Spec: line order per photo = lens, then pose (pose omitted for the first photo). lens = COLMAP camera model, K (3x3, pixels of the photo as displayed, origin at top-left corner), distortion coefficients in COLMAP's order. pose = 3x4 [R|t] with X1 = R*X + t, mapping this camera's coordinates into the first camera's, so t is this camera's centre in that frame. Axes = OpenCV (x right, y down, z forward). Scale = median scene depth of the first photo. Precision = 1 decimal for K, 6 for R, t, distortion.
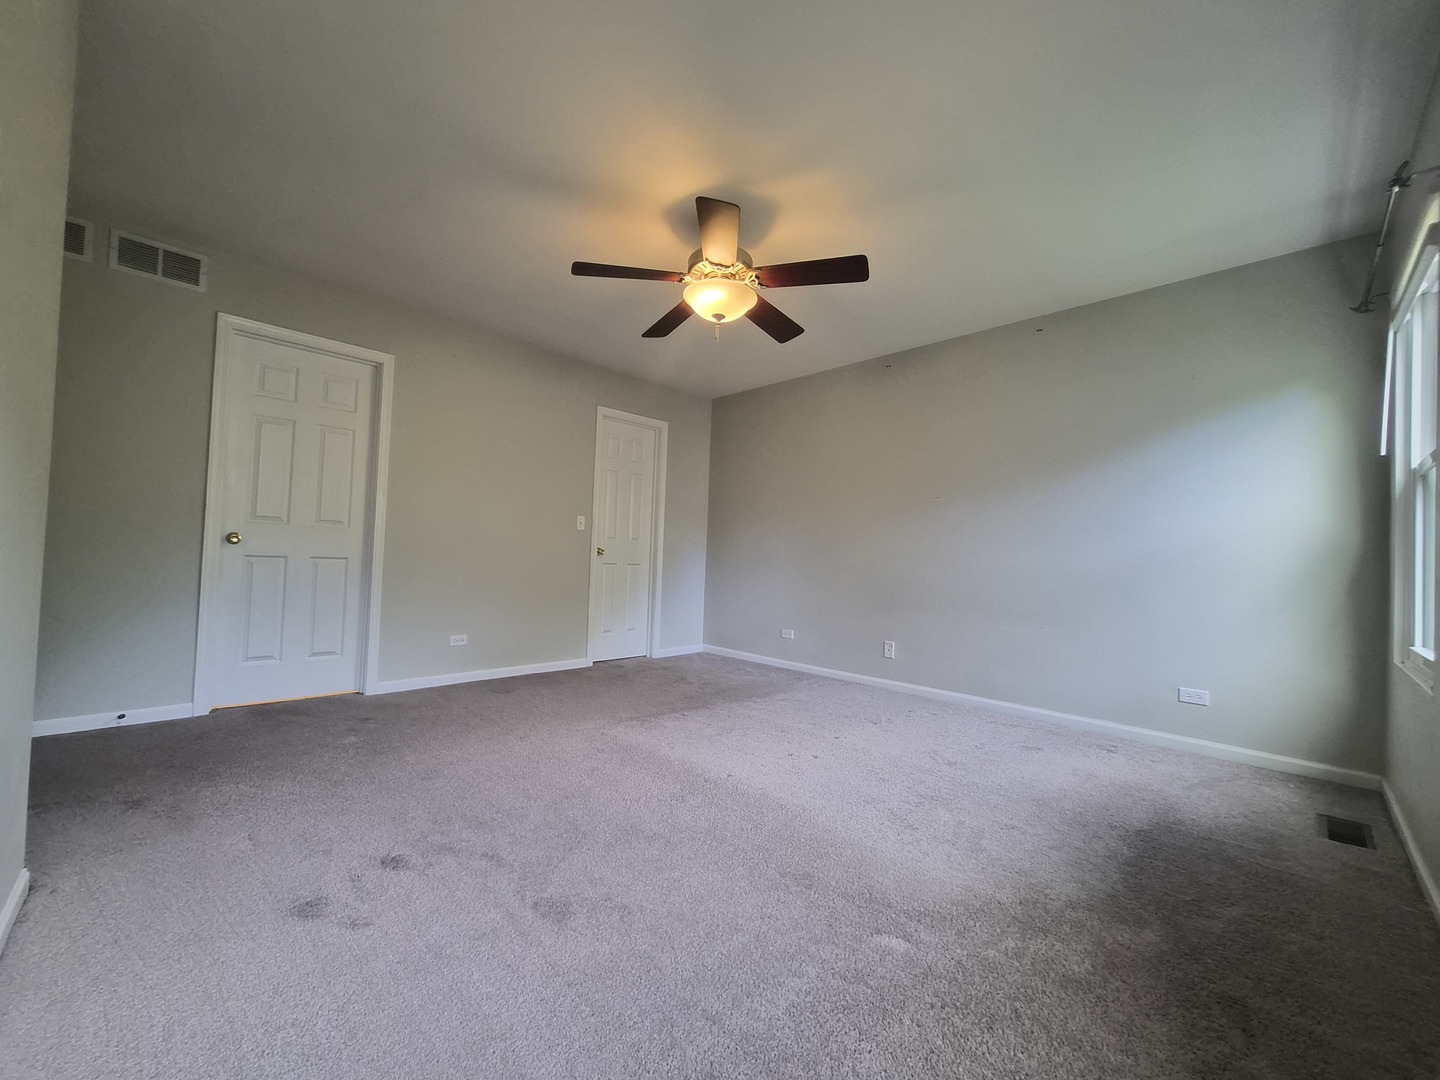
lens RADIAL K [[563.2, 0, 718.8], [0, 563.2, 543.5], [0, 0, 1]] dist [-0.001069, -0.000354]
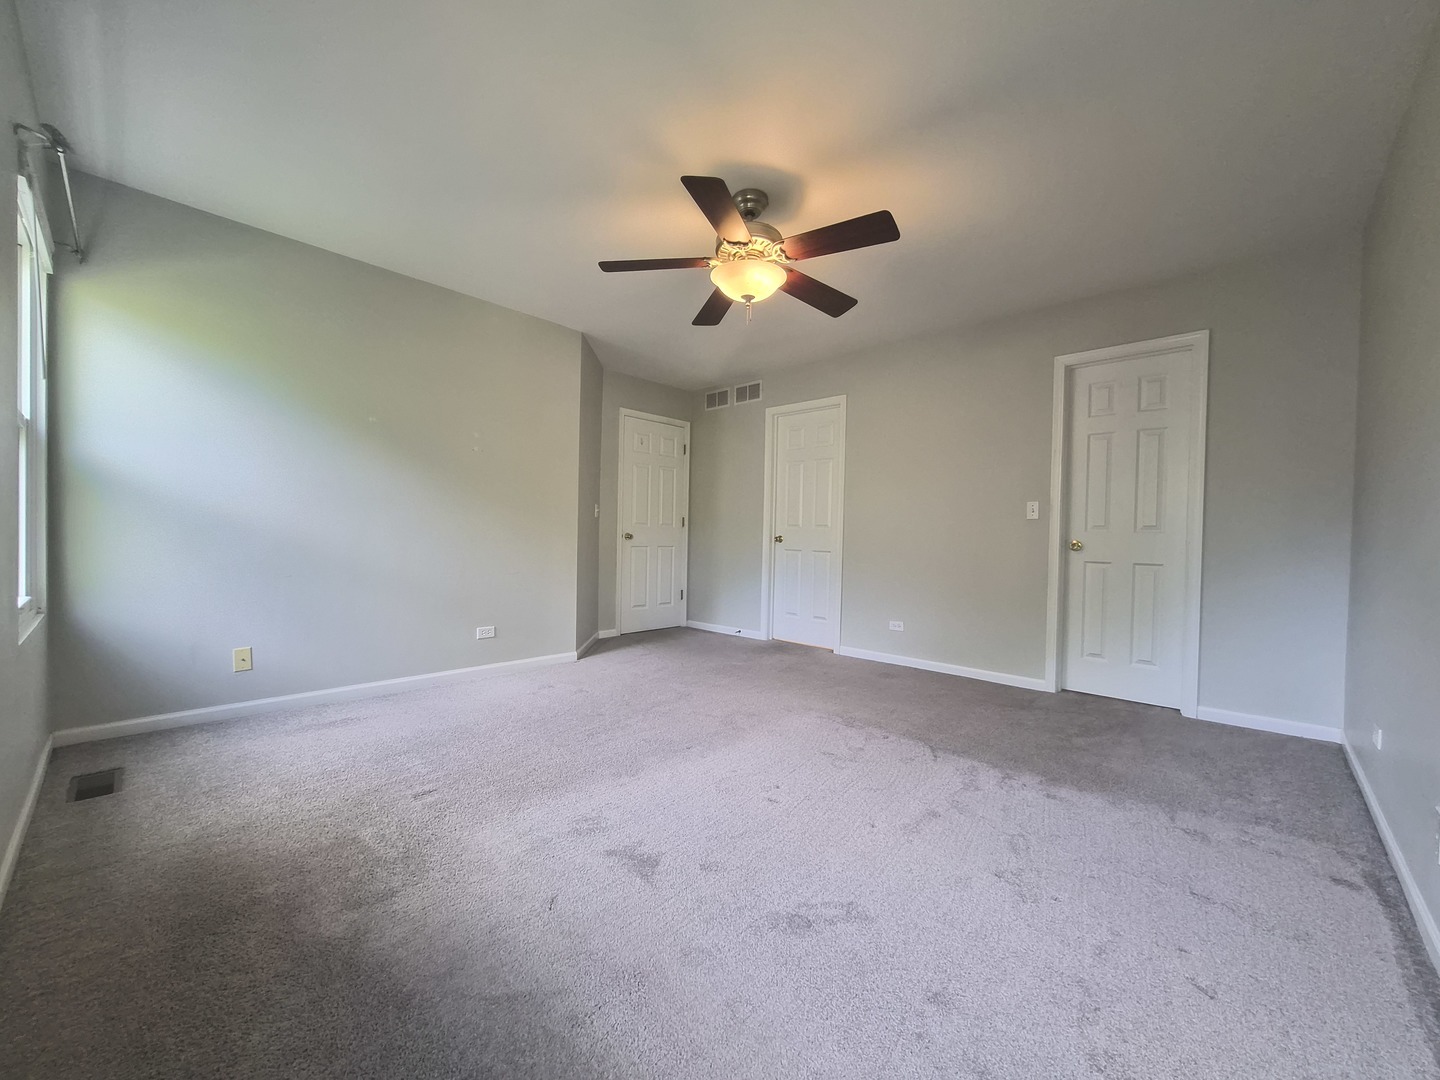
lens RADIAL K [[563.2, 0, 718.8], [0, 563.2, 543.5], [0, 0, 1]] dist [-0.001069, -0.000354]
pose [[0.035019, -0.023100, -0.999120, 0.812423], [0.002861, 0.999731, -0.023014, 0.042823], [0.999383, -0.002052, 0.035076, 0.777070]]
